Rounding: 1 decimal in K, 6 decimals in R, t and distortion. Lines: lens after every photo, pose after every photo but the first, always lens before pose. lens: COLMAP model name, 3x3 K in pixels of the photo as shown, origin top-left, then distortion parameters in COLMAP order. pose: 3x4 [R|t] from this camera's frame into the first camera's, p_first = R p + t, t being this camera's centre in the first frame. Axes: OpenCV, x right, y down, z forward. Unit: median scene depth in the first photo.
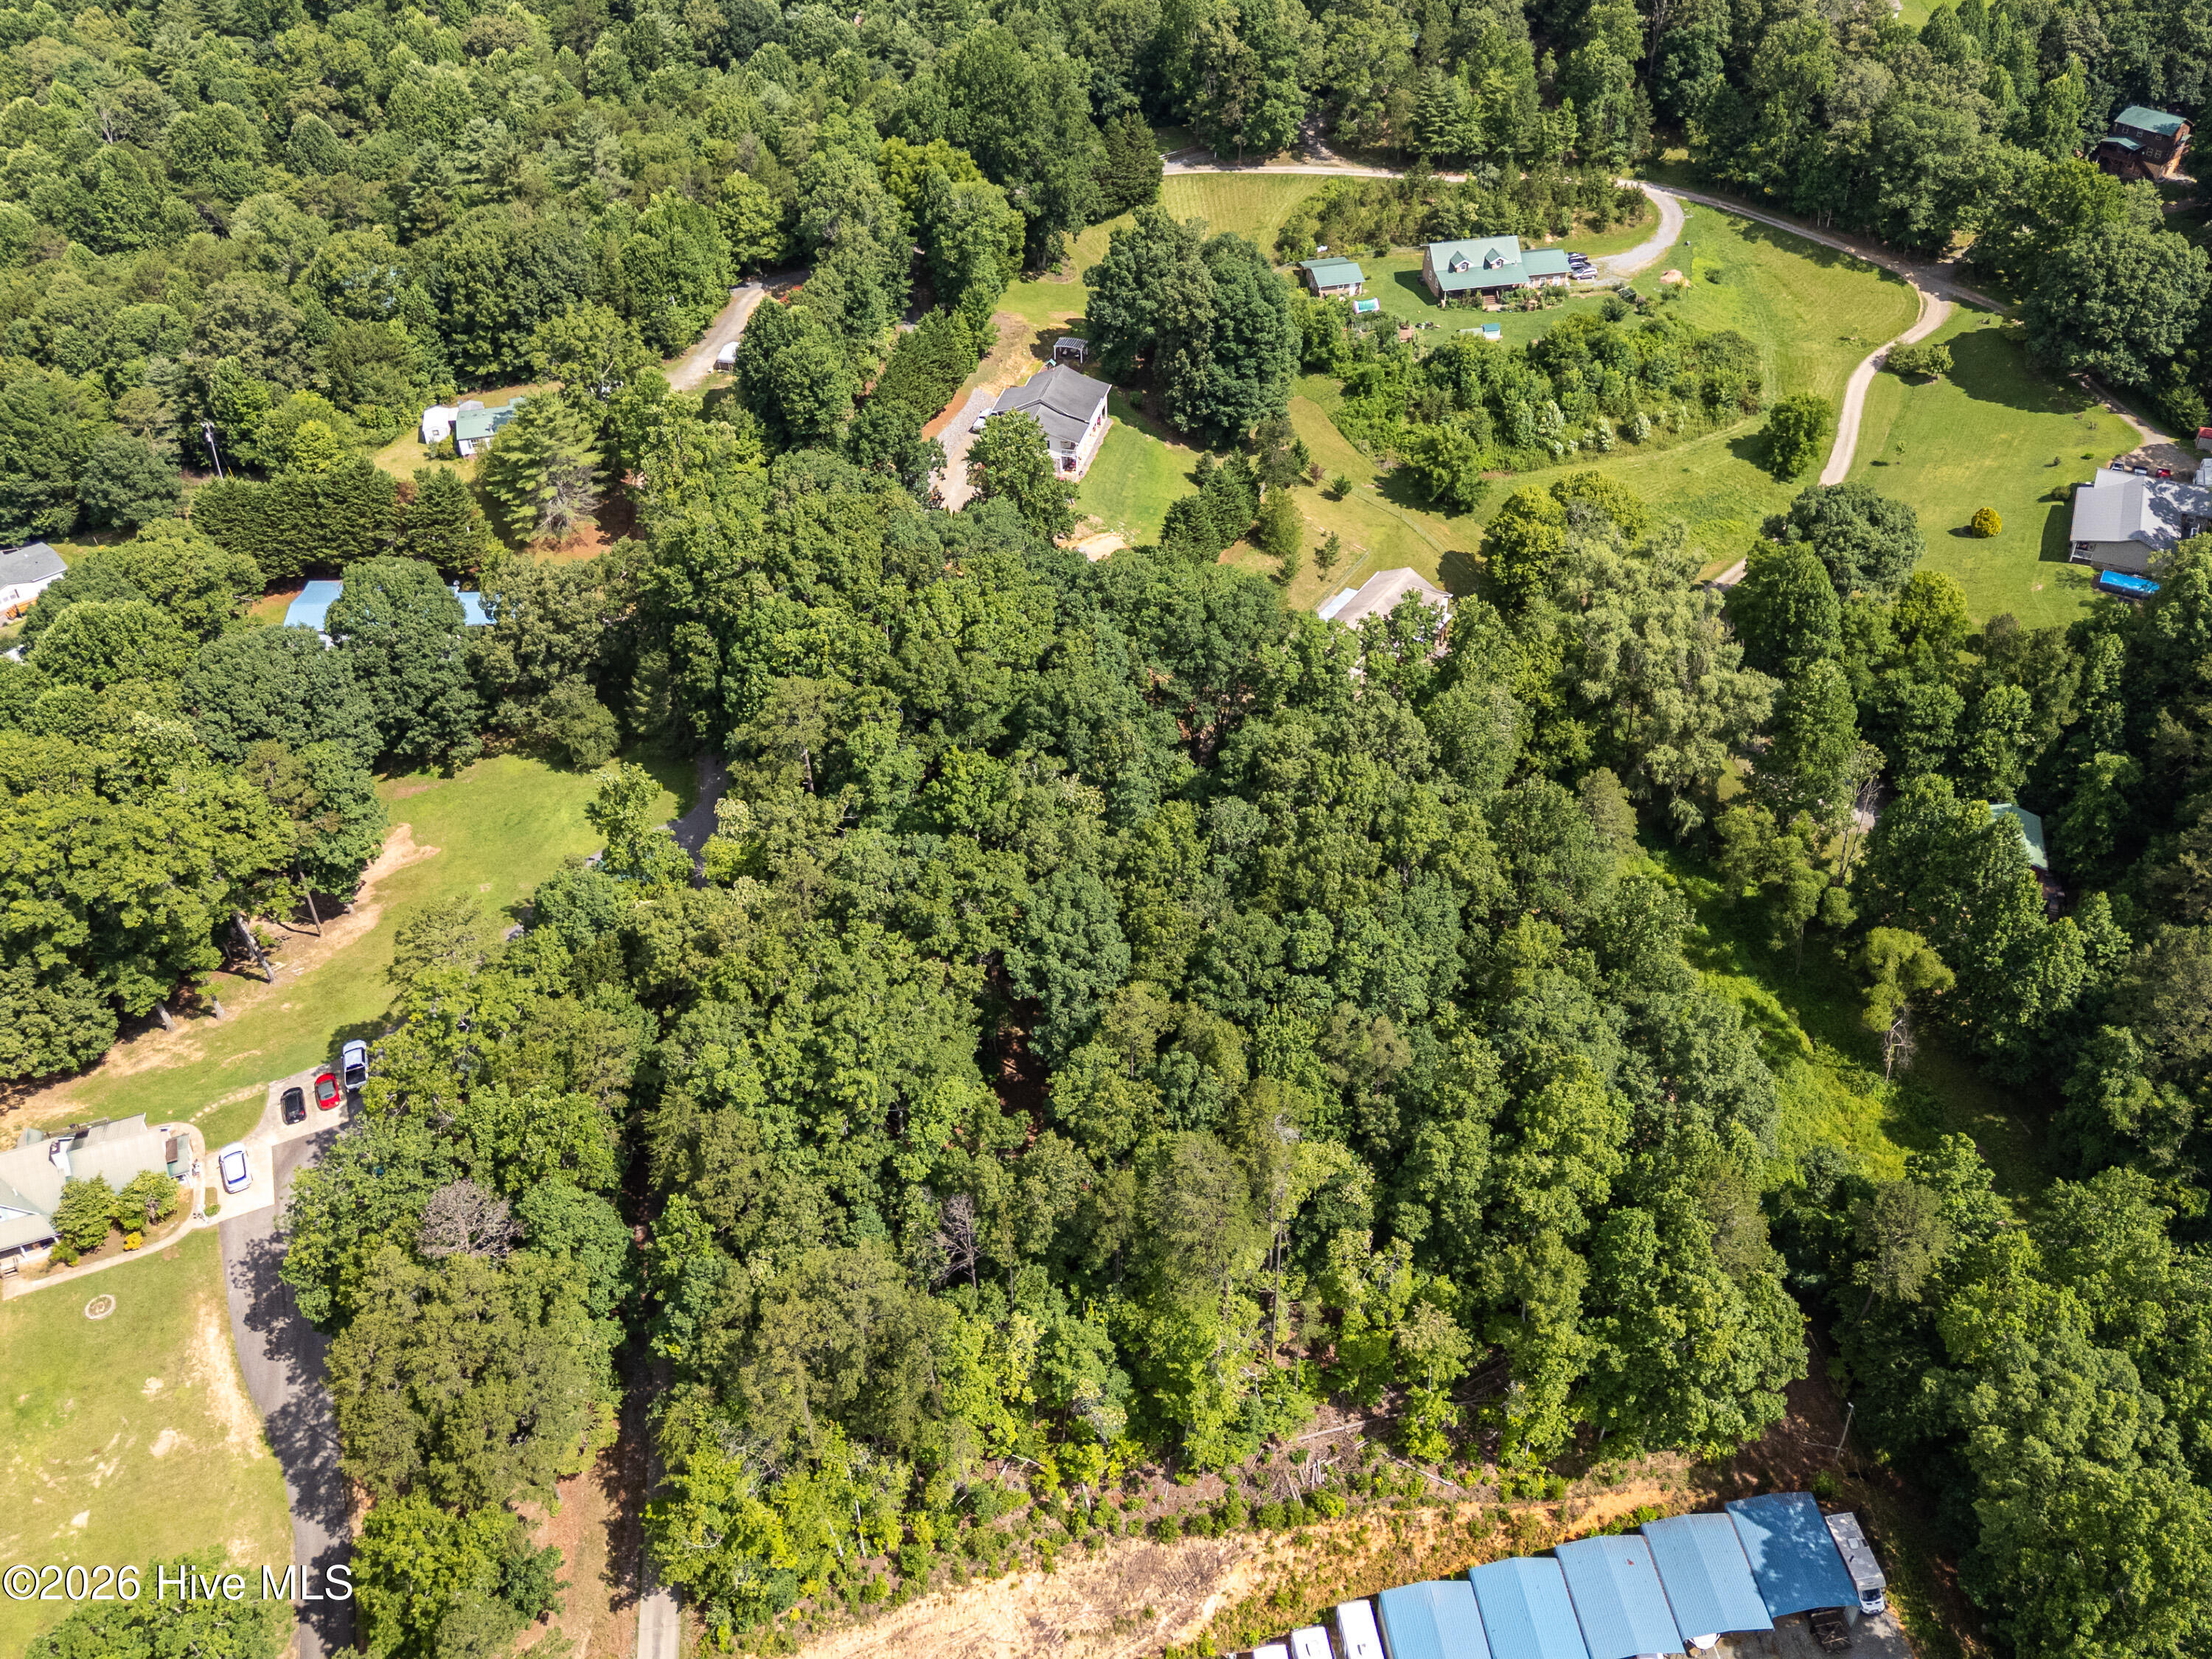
lens RADIAL K [[1625.2, 0, 1106.0], [0, 1625.2, 829.5], [0, 0, 1]] dist [0.057048, -0.038245]
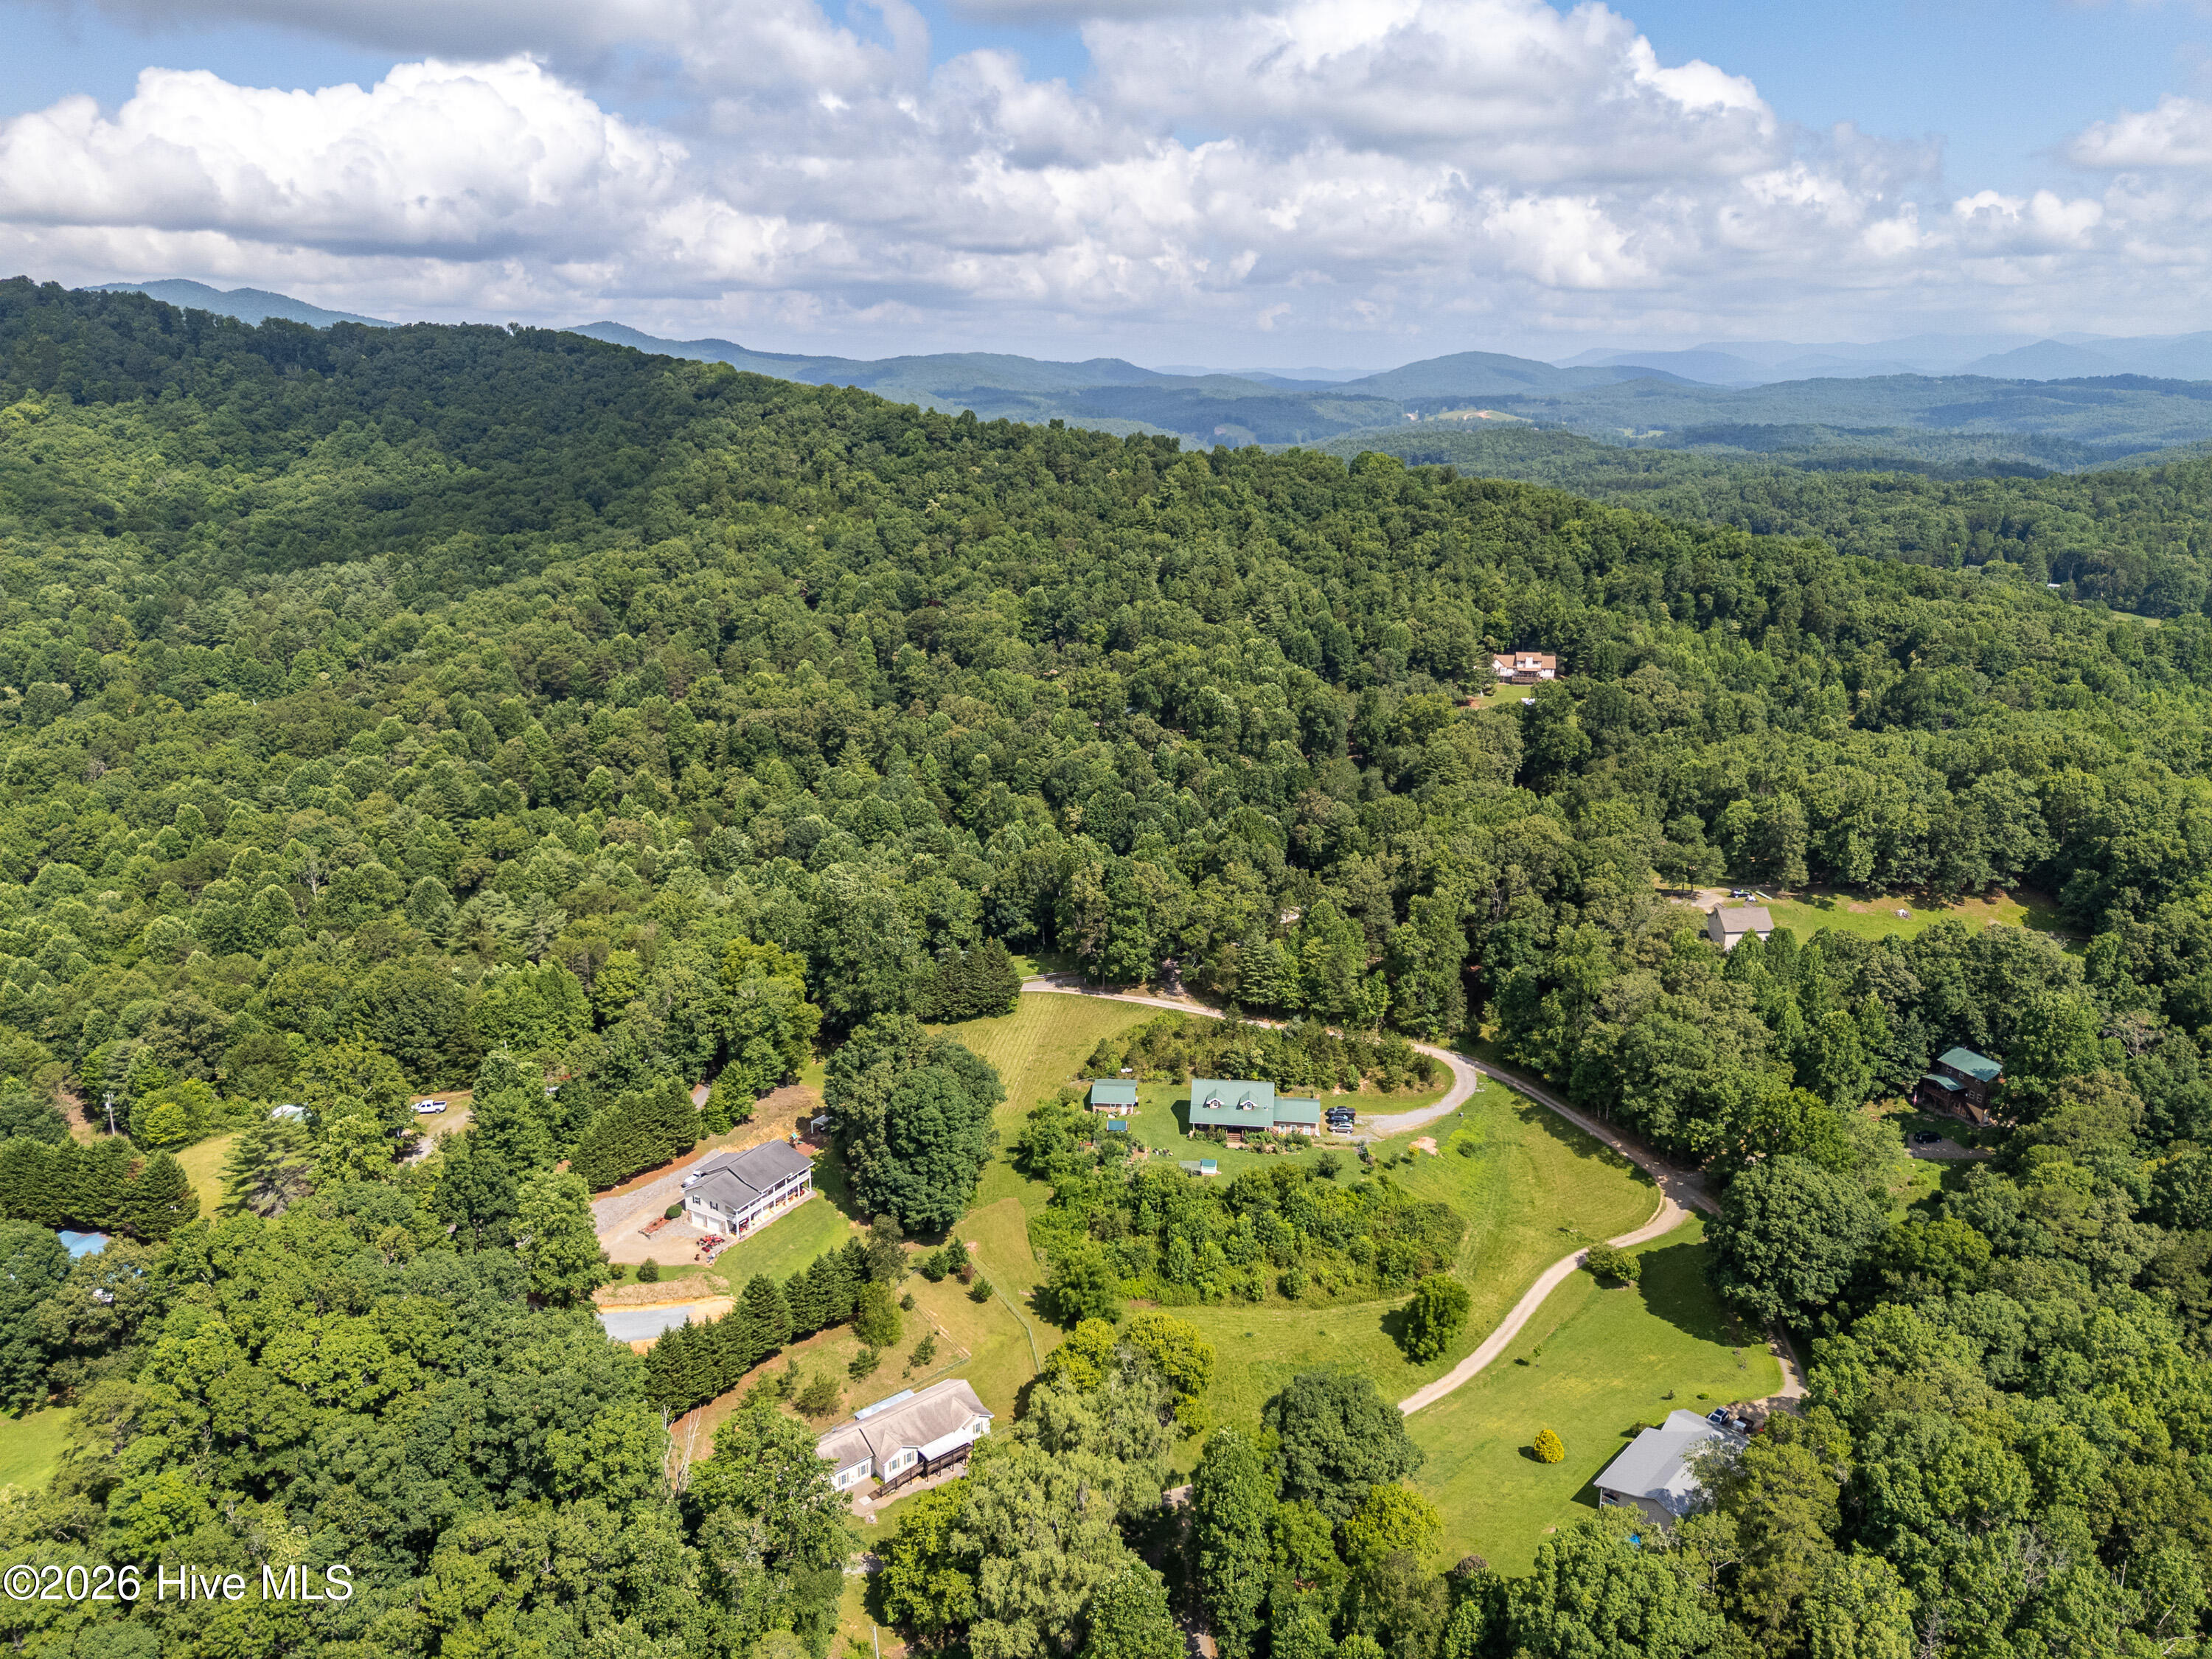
lens RADIAL K [[1625.2, 0, 1106.0], [0, 1625.2, 829.5], [0, 0, 1]] dist [0.057048, -0.038245]
pose [[0.955035, 0.085653, -0.283850, 0.425634], [-0.201968, 0.888831, -0.411326, -0.052422], [0.217063, 0.450159, 0.866164, -0.008504]]
